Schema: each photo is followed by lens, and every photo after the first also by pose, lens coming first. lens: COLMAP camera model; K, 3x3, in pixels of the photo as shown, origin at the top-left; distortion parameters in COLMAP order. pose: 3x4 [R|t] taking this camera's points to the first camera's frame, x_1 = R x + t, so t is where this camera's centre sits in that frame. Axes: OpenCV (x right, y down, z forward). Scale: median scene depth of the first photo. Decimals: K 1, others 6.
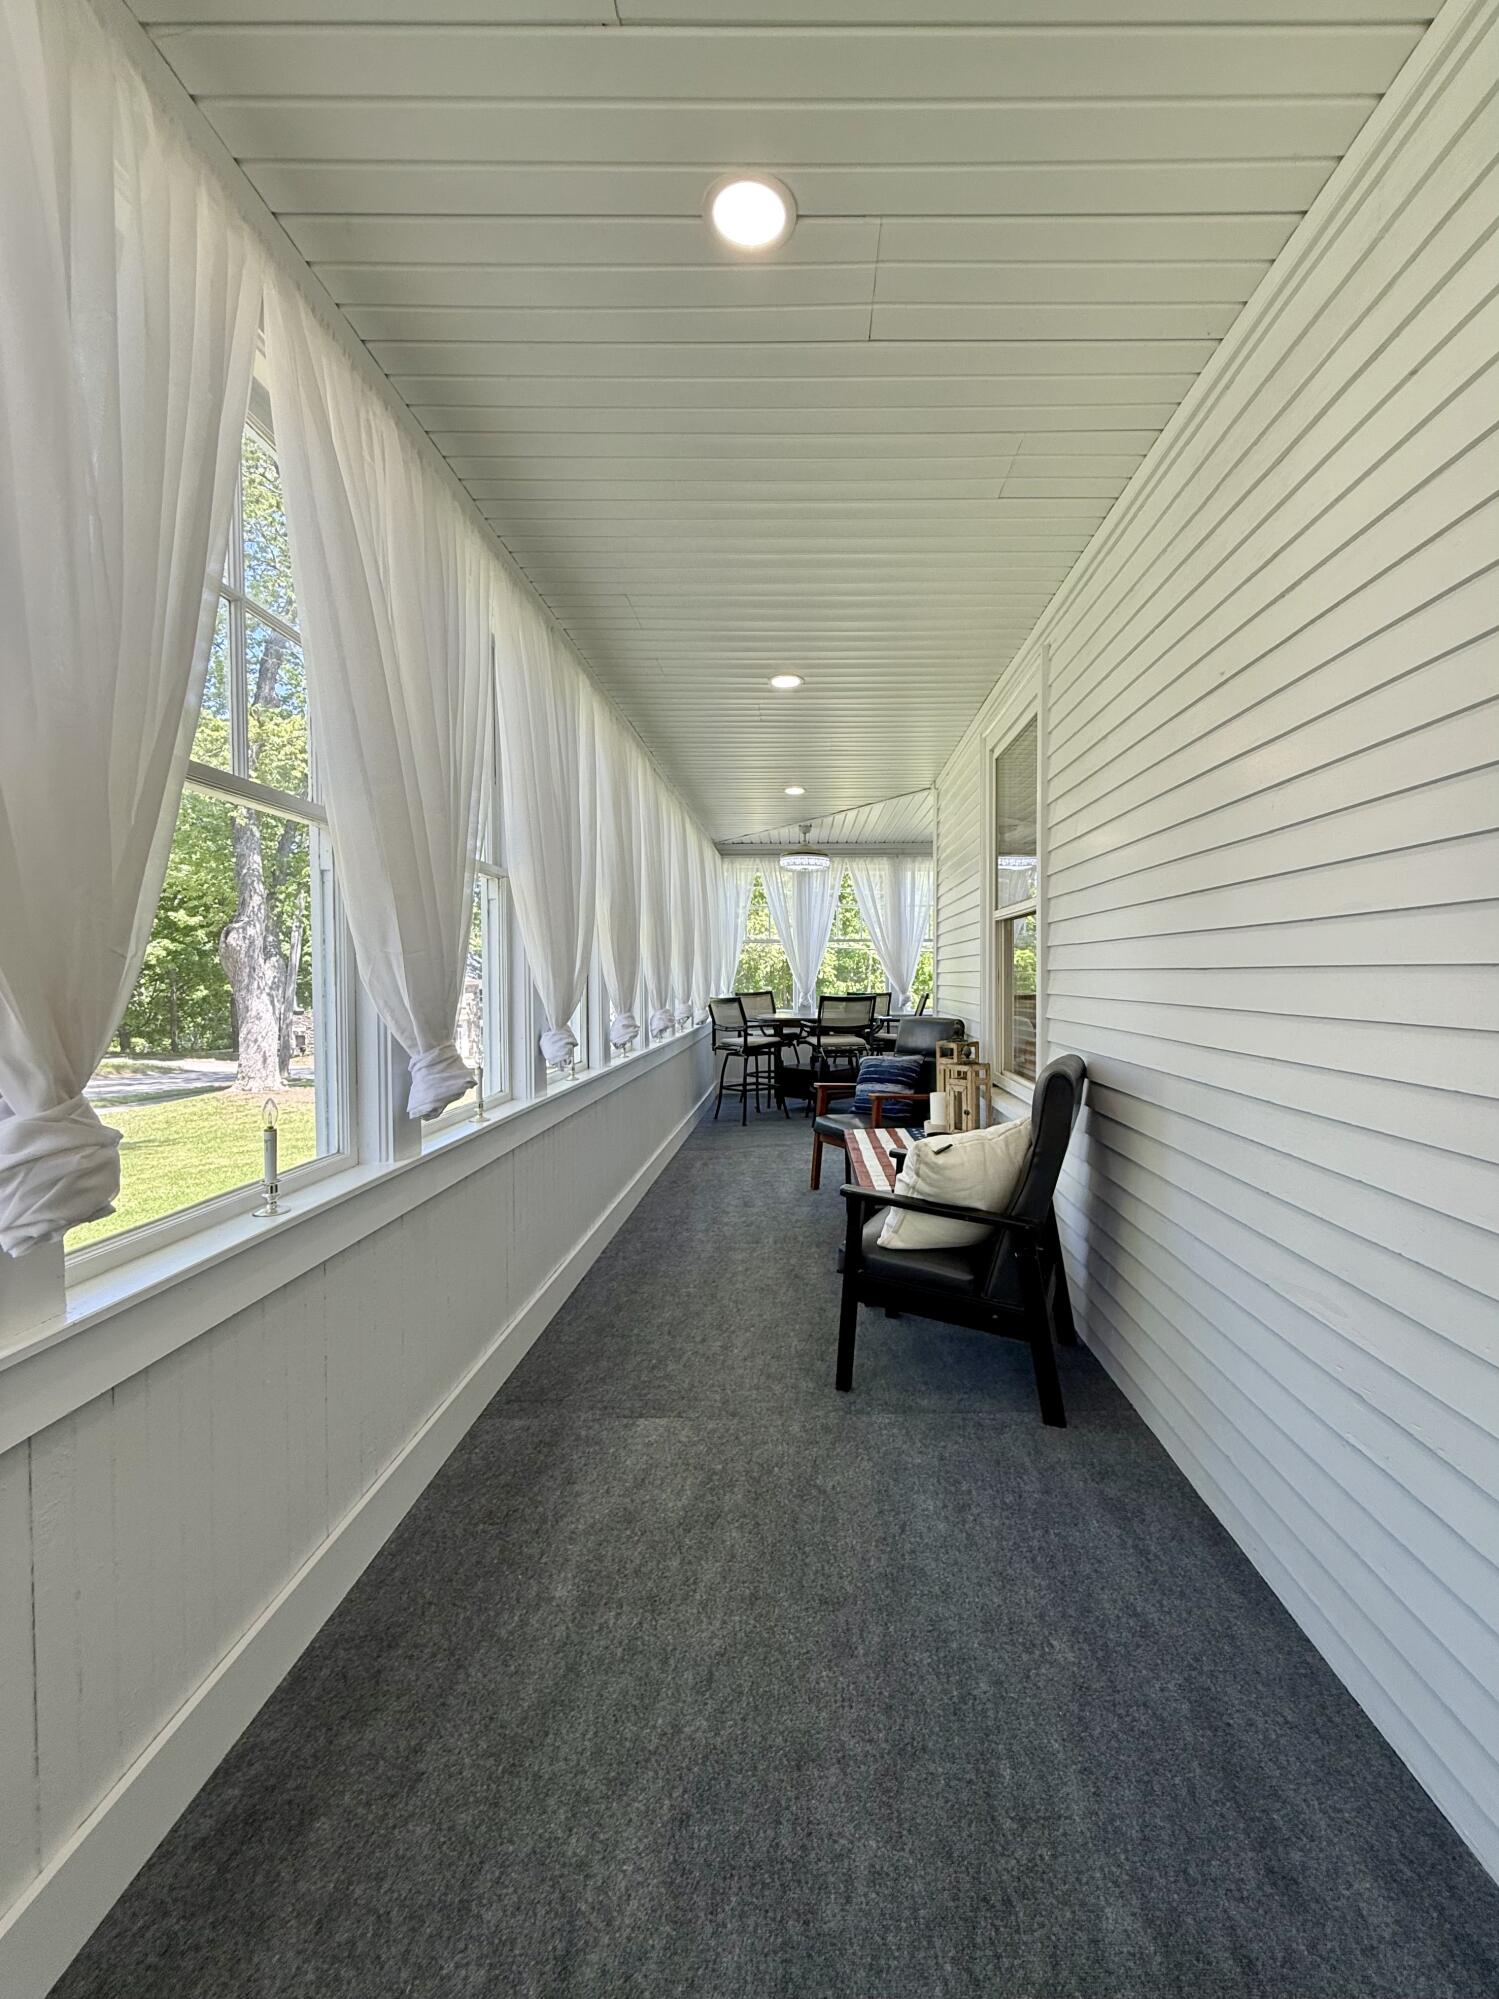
lens RADIAL K [[830.1, 0, 795.2], [0, 830.1, 994.2], [0, 0, 1]] dist [-0.000570, 0.000561]
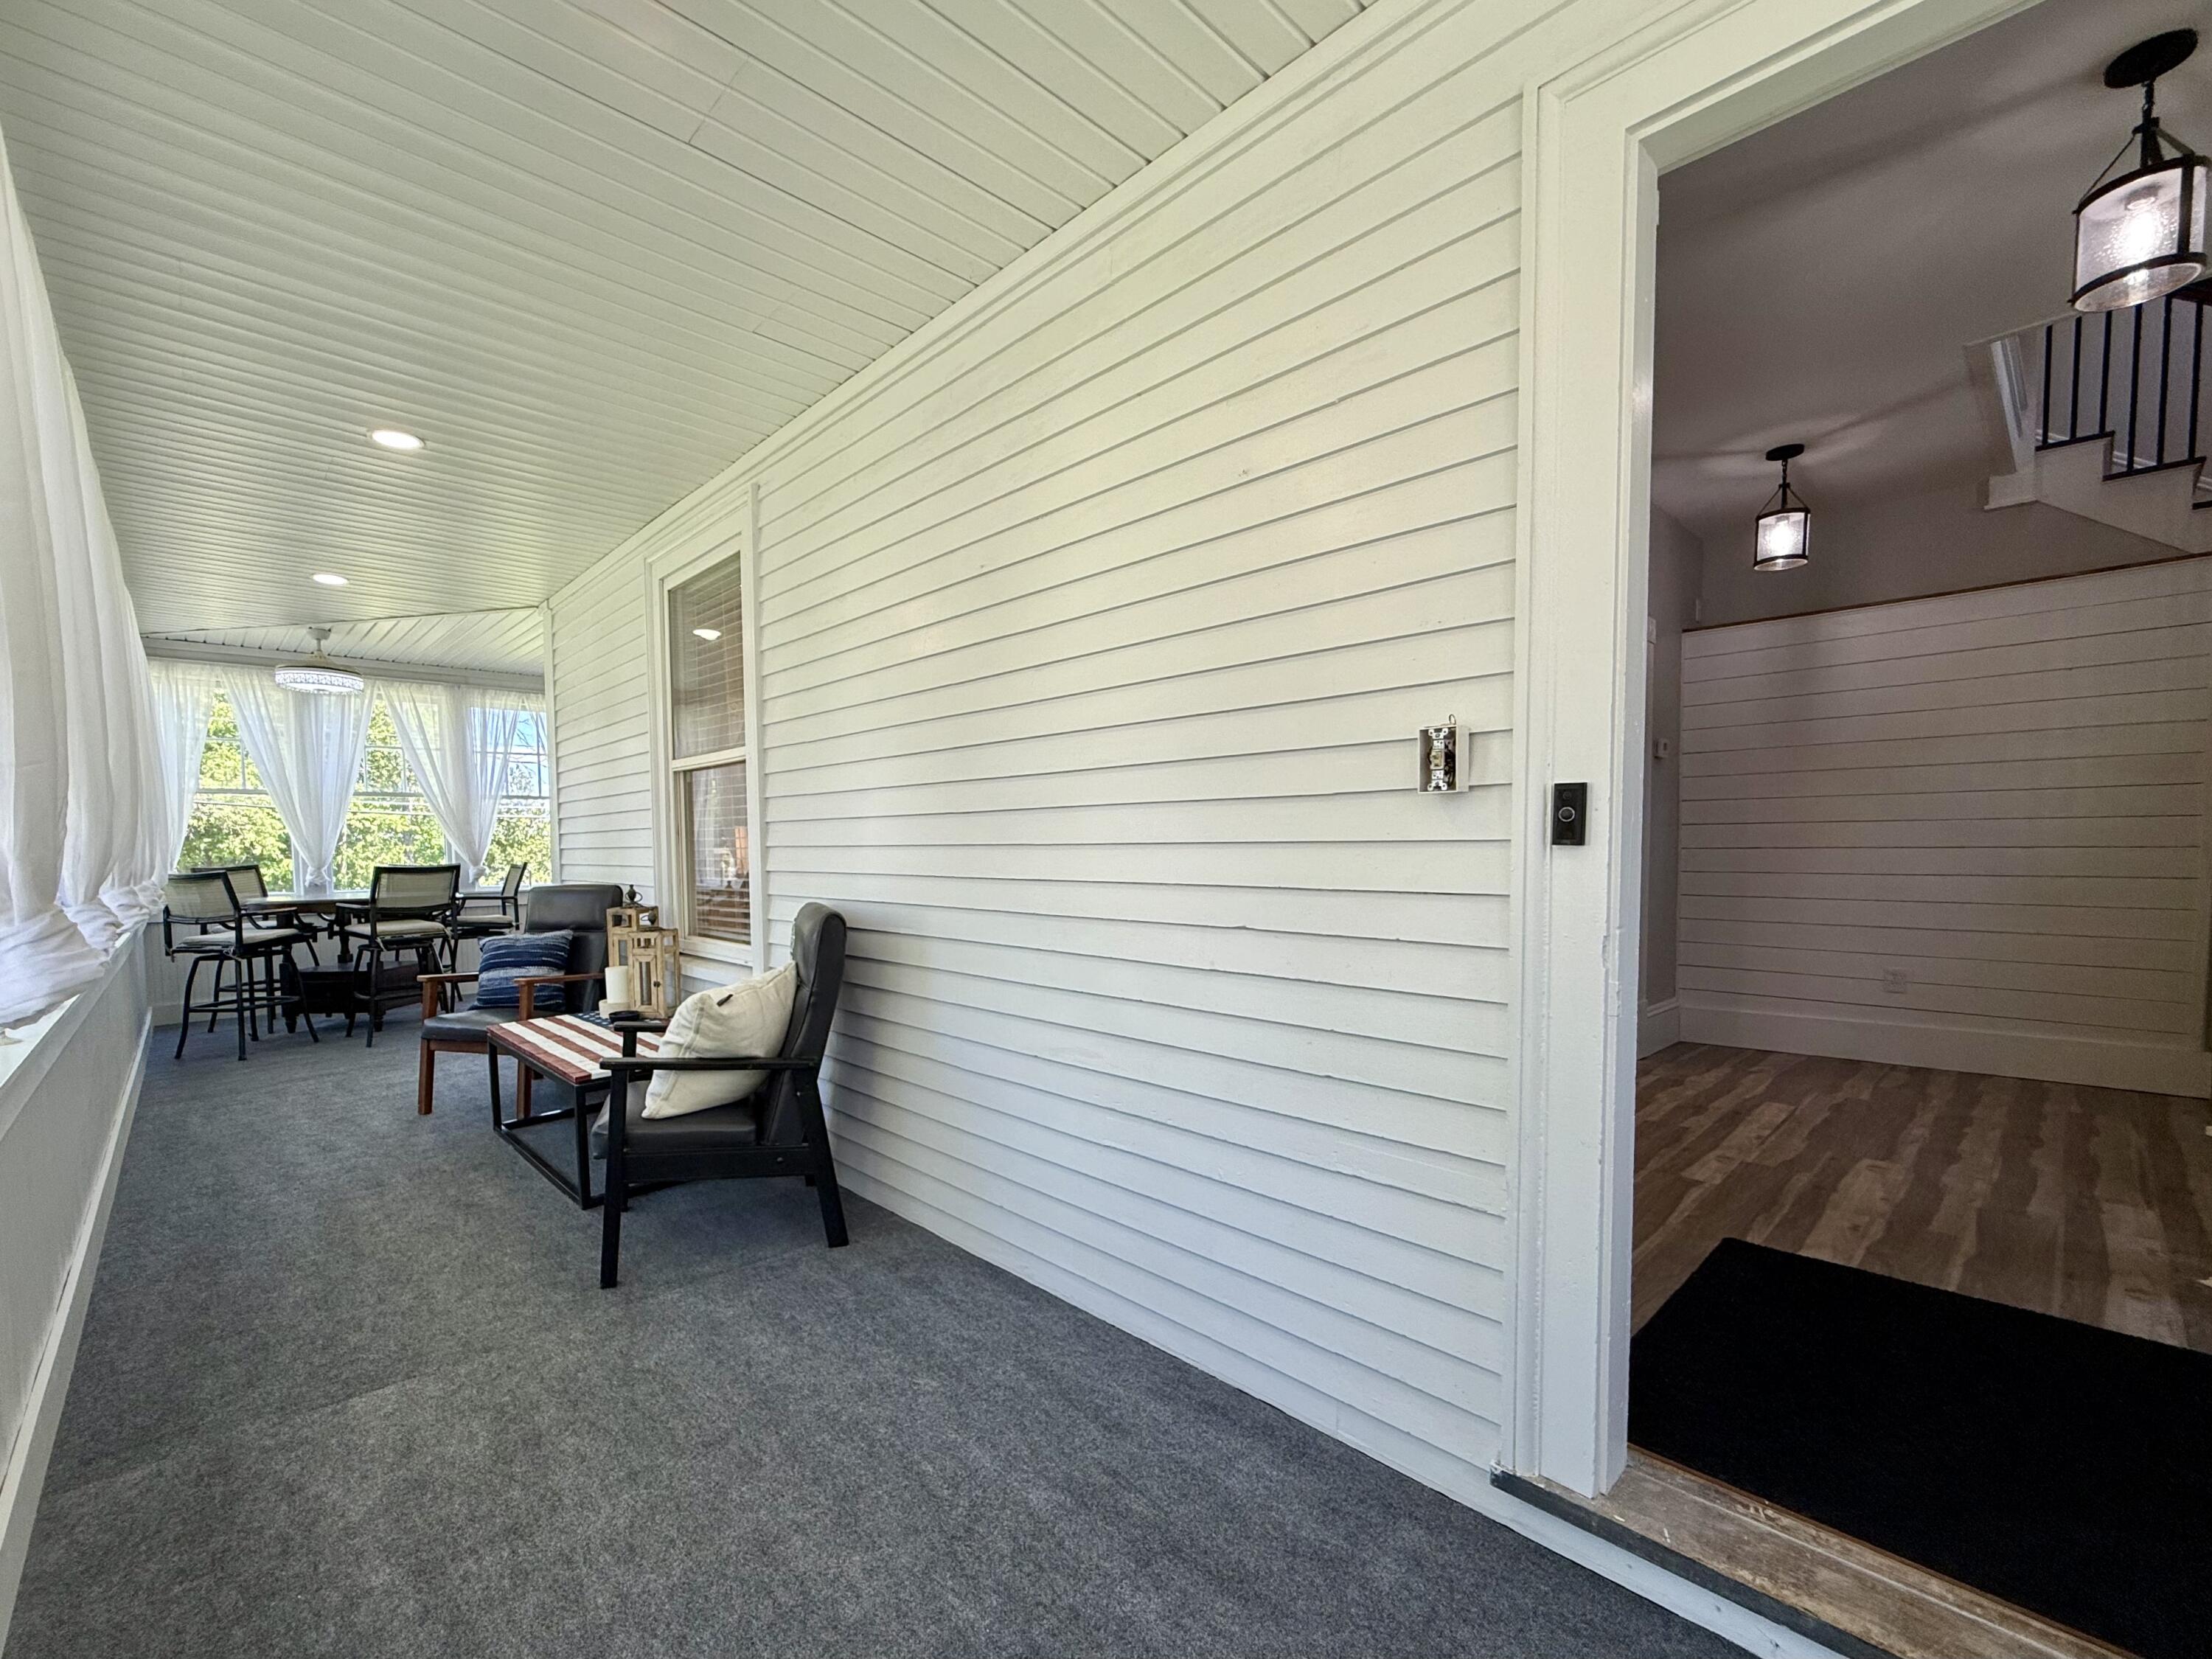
lens RADIAL K [[939.4, 0, 1053.7], [0, 939.4, 897.7], [0, 0, 1]] dist [0.002269, 0.000359]
pose [[0.739122, -0.044952, 0.672070, -0.191677], [0.024434, 0.998903, 0.039940, 0.023510], [-0.673128, -0.013099, 0.739410, -0.047433]]
